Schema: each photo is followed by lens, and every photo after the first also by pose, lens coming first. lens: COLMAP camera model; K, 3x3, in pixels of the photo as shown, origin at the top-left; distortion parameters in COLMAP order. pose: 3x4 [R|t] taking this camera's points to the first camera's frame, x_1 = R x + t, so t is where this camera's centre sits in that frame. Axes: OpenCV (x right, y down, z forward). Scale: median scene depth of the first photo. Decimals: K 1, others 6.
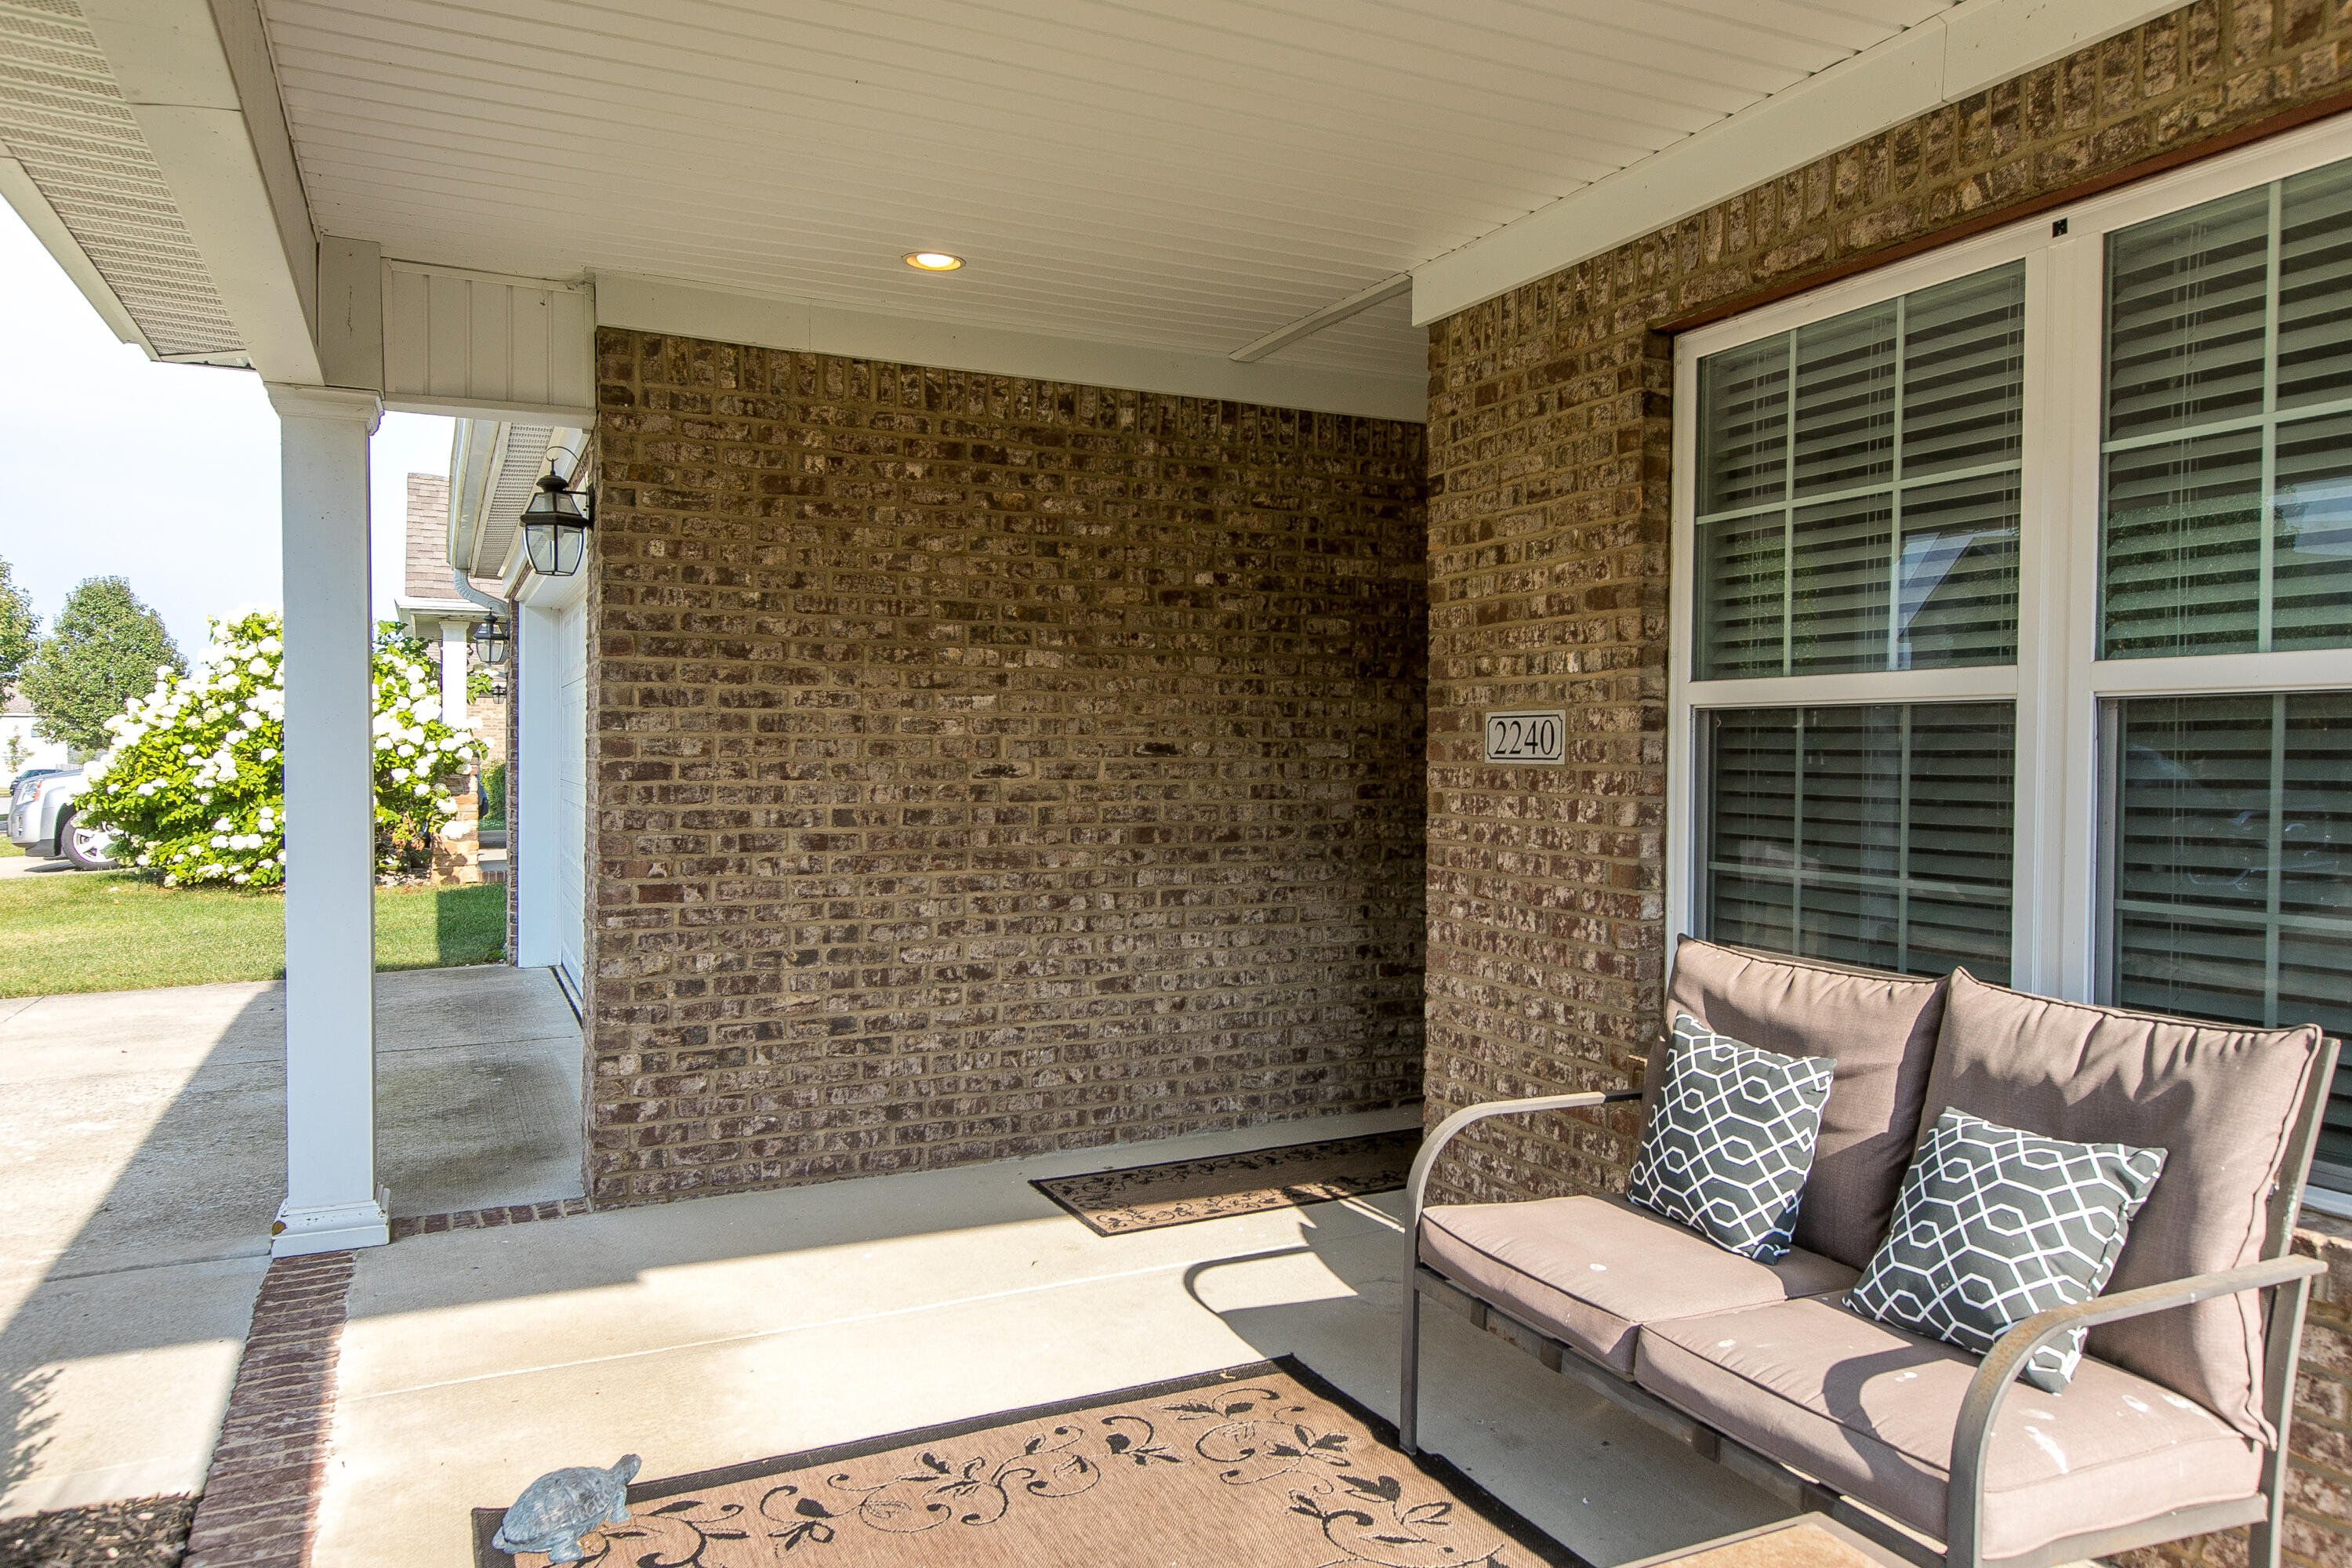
lens RADIAL K [[1581.8, 0, 1181.0], [0, 1581.8, 799.0], [0, 0, 1]] dist [-0.003526, -0.002679]
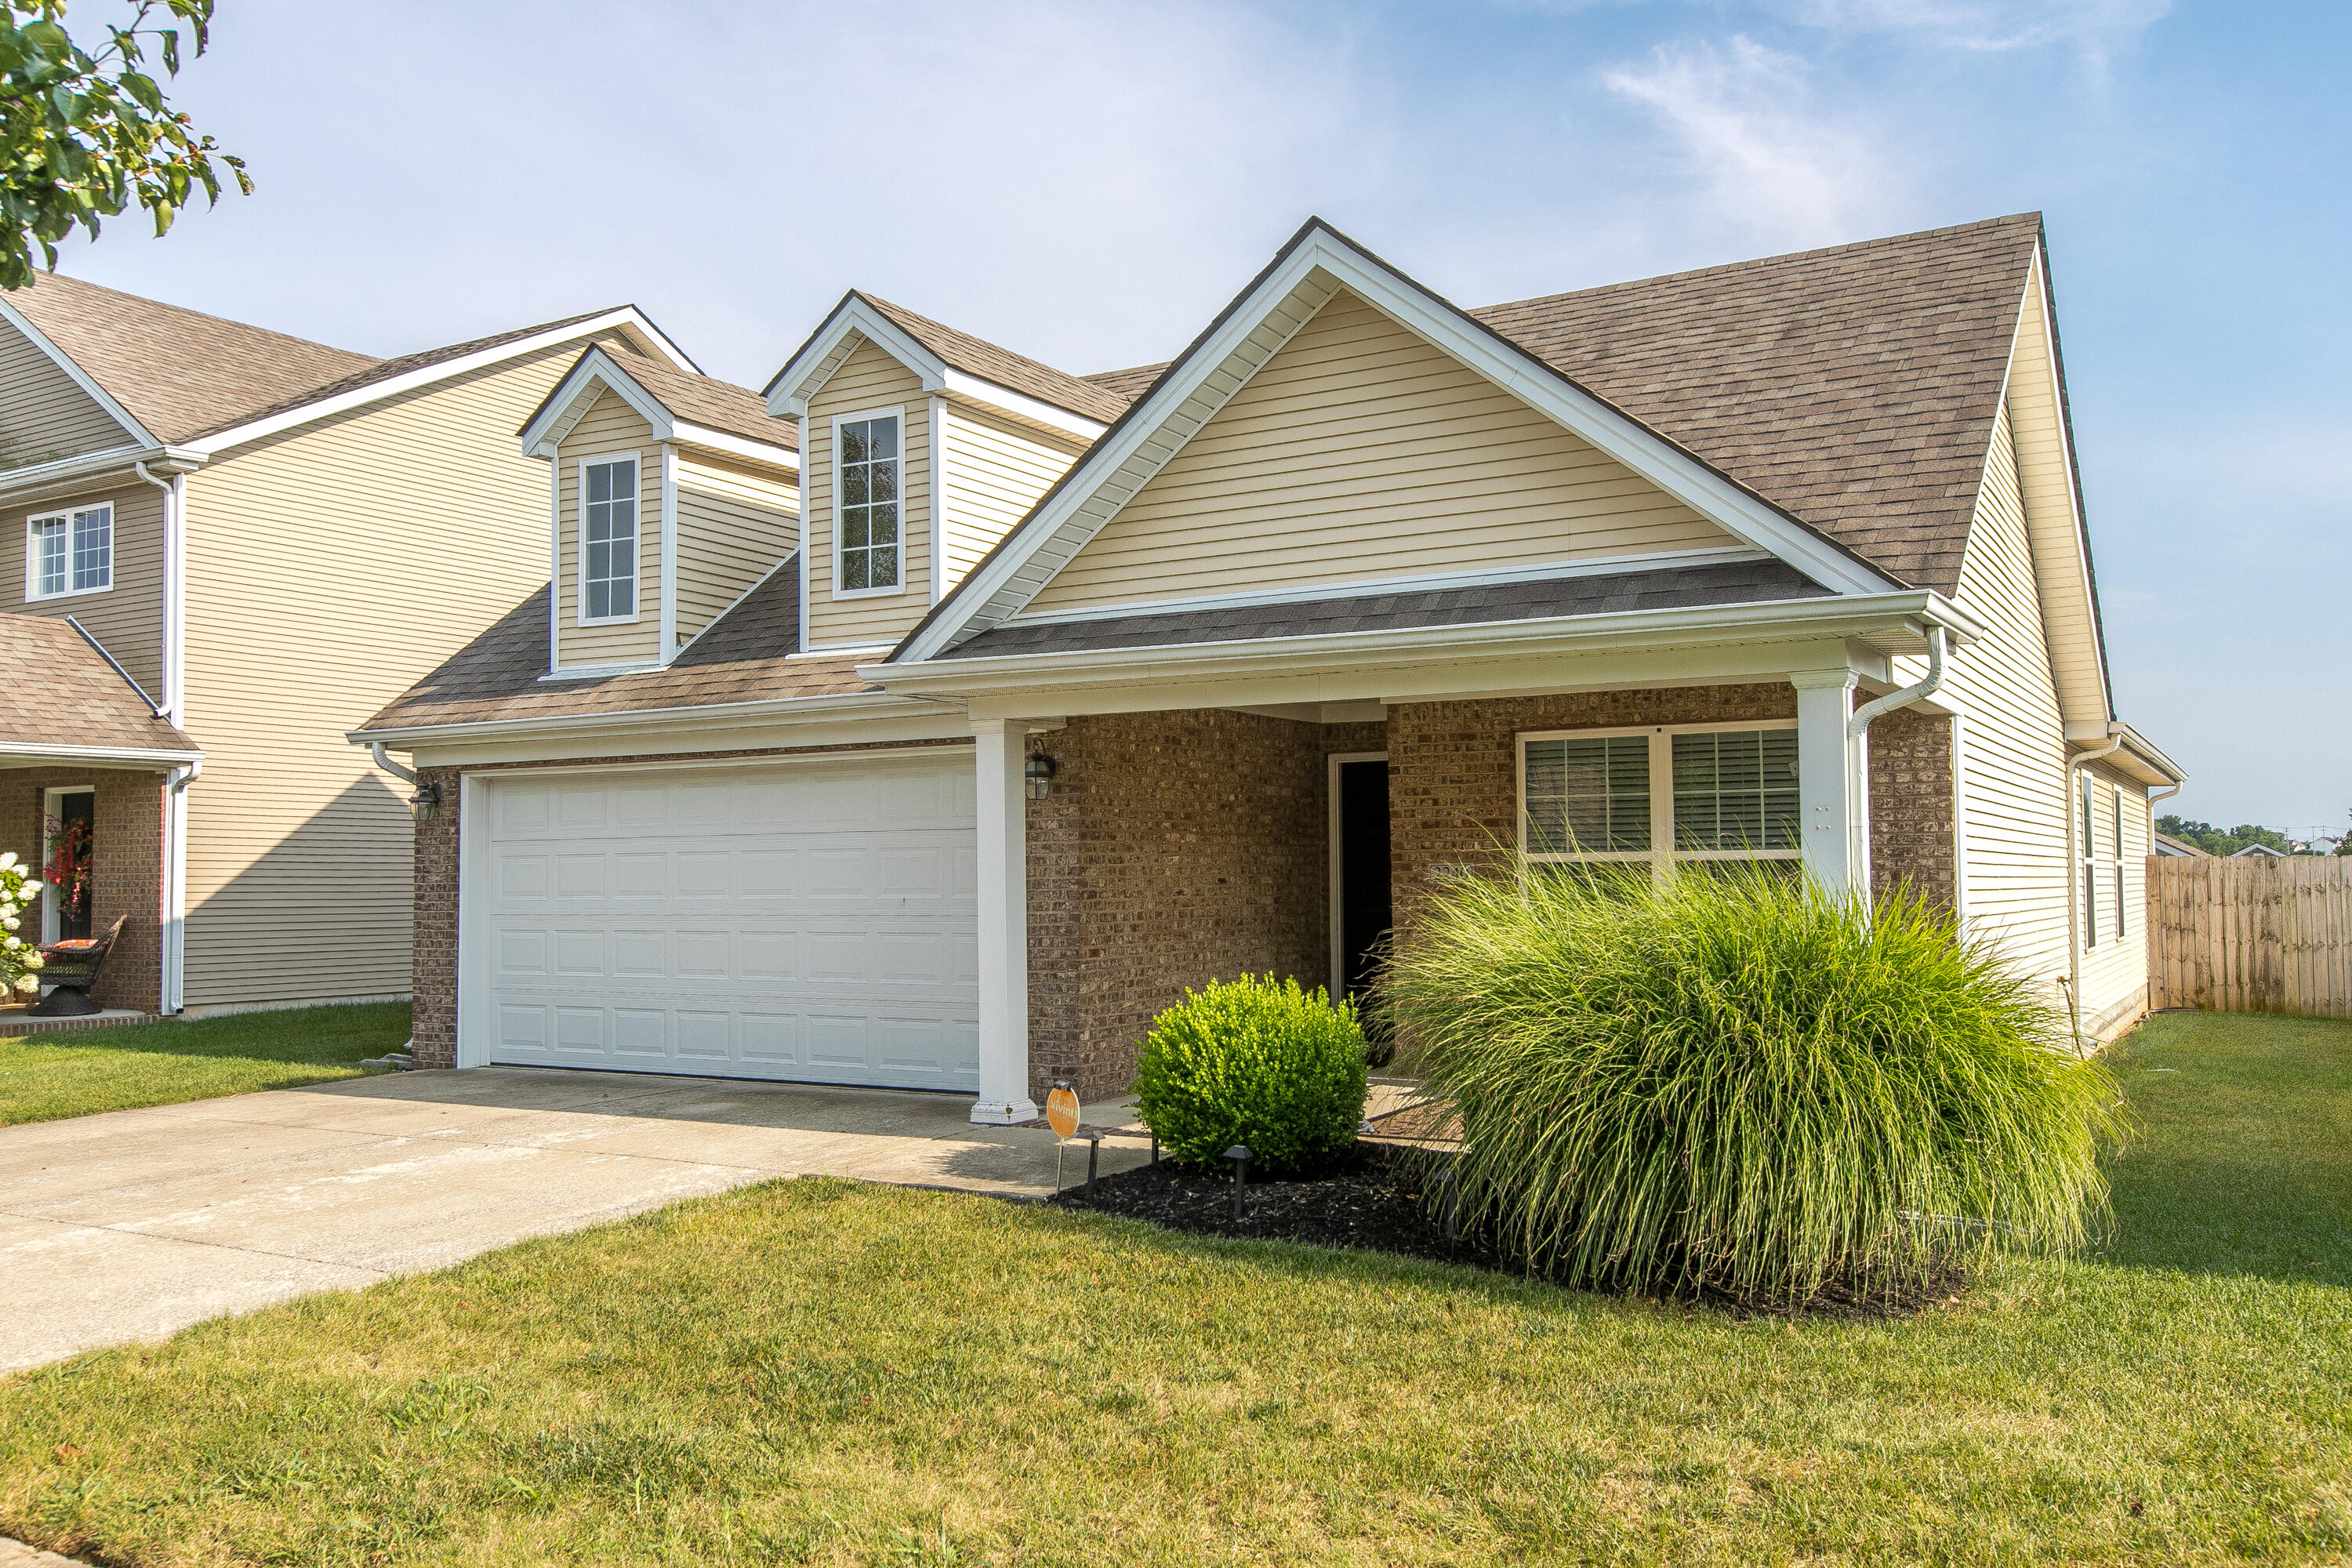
lens RADIAL K [[1894.5, 0, 1173.0], [0, 1894.5, 779.9], [0, 0, 1]] dist [0.007726, 0.000705]
pose [[0.832187, 0.013440, 0.554332, -1.617307], [0.032300, 0.996834, -0.072659, 0.016639], [-0.553553, 0.078371, 0.829118, -1.145341]]
